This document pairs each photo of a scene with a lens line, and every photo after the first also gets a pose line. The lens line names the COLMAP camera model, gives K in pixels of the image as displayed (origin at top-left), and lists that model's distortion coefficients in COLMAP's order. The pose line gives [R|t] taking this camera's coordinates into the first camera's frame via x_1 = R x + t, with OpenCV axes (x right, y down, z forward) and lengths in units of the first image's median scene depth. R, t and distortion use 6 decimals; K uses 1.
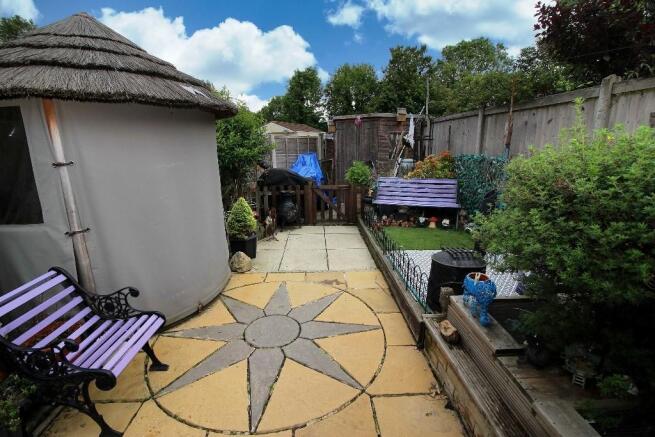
lens RADIAL K [[304.3, 0, 327.9], [0, 304.3, 215.8], [0, 0, 1]] dist [-0.000471, -0.013805]
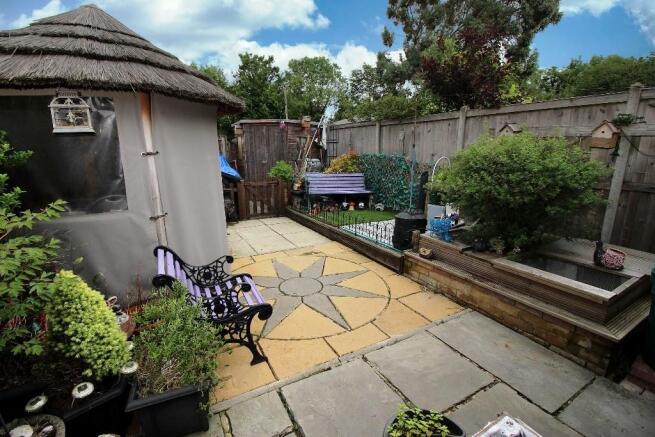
lens RADIAL K [[304.3, 0, 327.9], [0, 304.3, 215.8], [0, 0, 1]] dist [-0.000471, -0.013805]
pose [[0.887917, -0.089398, 0.451233, -0.333268], [0.096778, 0.995283, 0.006749, 0.043976], [-0.449708, 0.037676, 0.892381, -0.109291]]
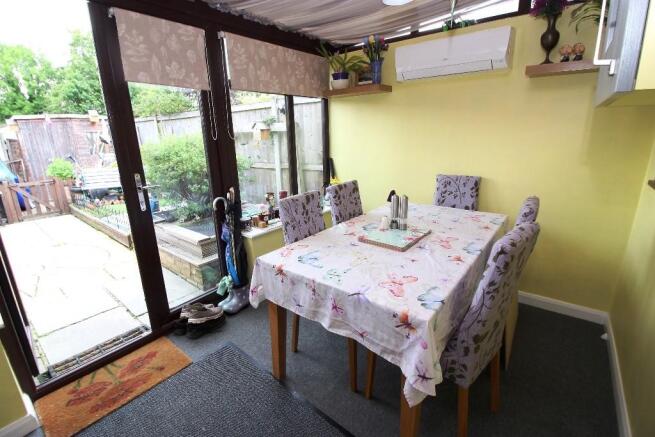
lens RADIAL K [[302.1, 0, 348.3], [0, 302.1, 219.9], [0, 0, 1]] dist [-0.042441, 0.000203]
pose [[0.624887, -0.210513, 0.751799, -0.092282], [0.185337, 0.975433, 0.119083, 0.135536], [-0.758398, 0.064922, 0.648551, -0.573007]]
